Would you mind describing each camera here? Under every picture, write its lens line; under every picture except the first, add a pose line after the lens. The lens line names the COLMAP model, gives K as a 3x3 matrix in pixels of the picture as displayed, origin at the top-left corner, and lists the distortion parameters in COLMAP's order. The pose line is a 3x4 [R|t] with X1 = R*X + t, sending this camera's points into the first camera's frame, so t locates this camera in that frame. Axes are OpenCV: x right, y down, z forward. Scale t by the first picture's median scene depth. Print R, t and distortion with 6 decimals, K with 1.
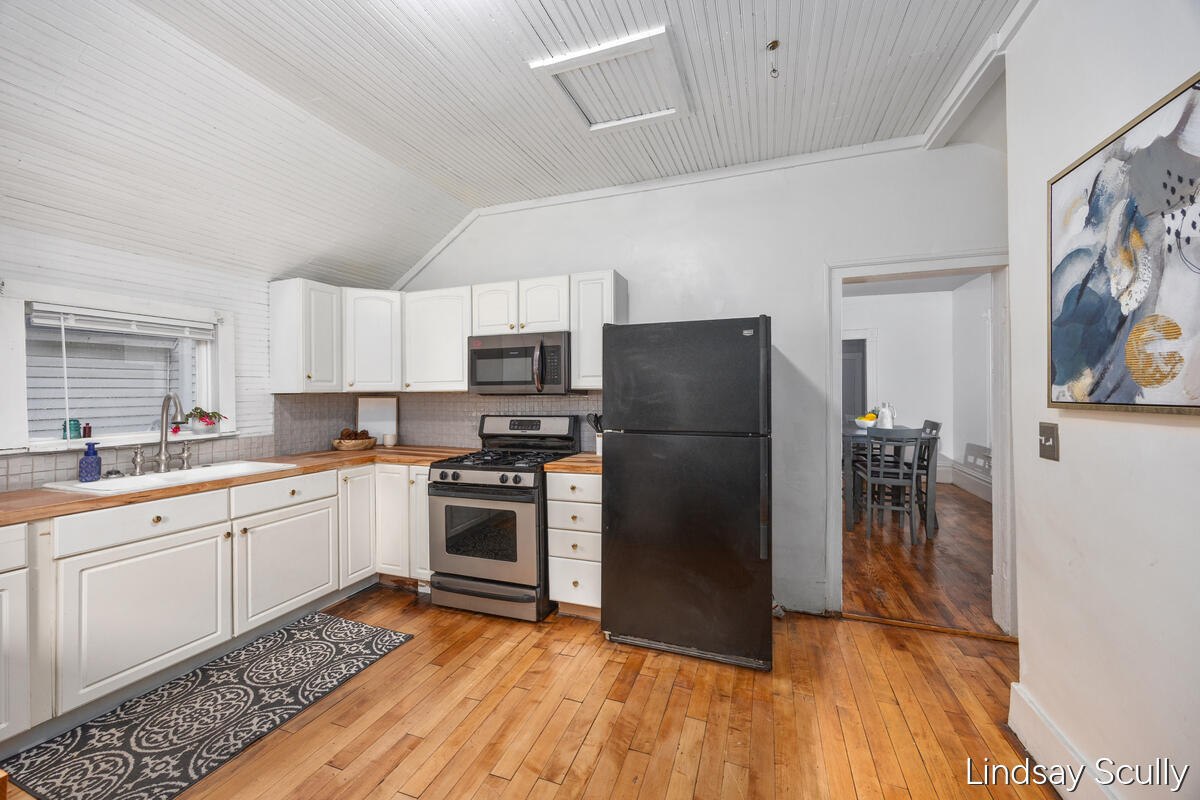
lens RADIAL K [[463.8, 0, 601.0], [0, 463.8, 396.0], [0, 0, 1]] dist [-0.000025, -0.000068]
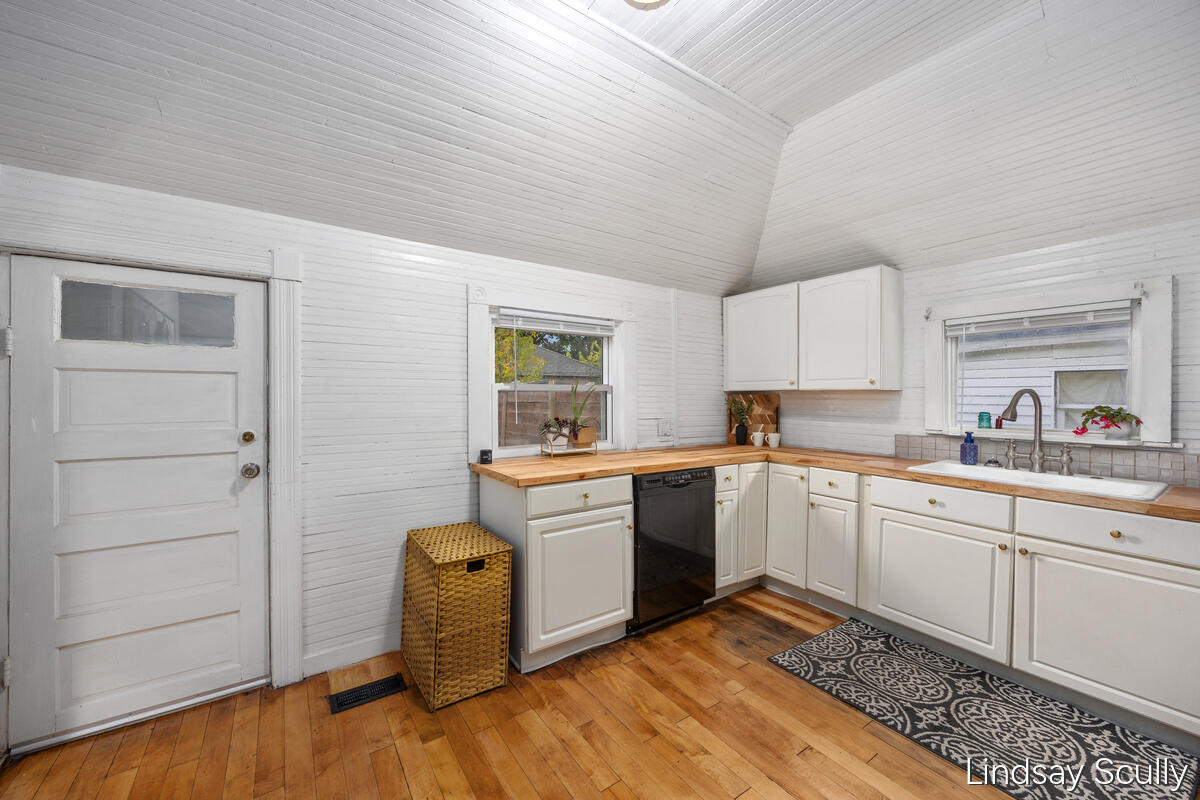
lens RADIAL K [[463.8, 0, 602.3], [0, 463.8, 395.9], [0, 0, 1]] dist [-0.000025, -0.000068]
pose [[-0.578411, 0.013801, -0.815629, 0.400896], [0.000014, 0.999857, 0.016909, -0.010806], [0.815745, 0.009769, -0.578329, 0.934487]]
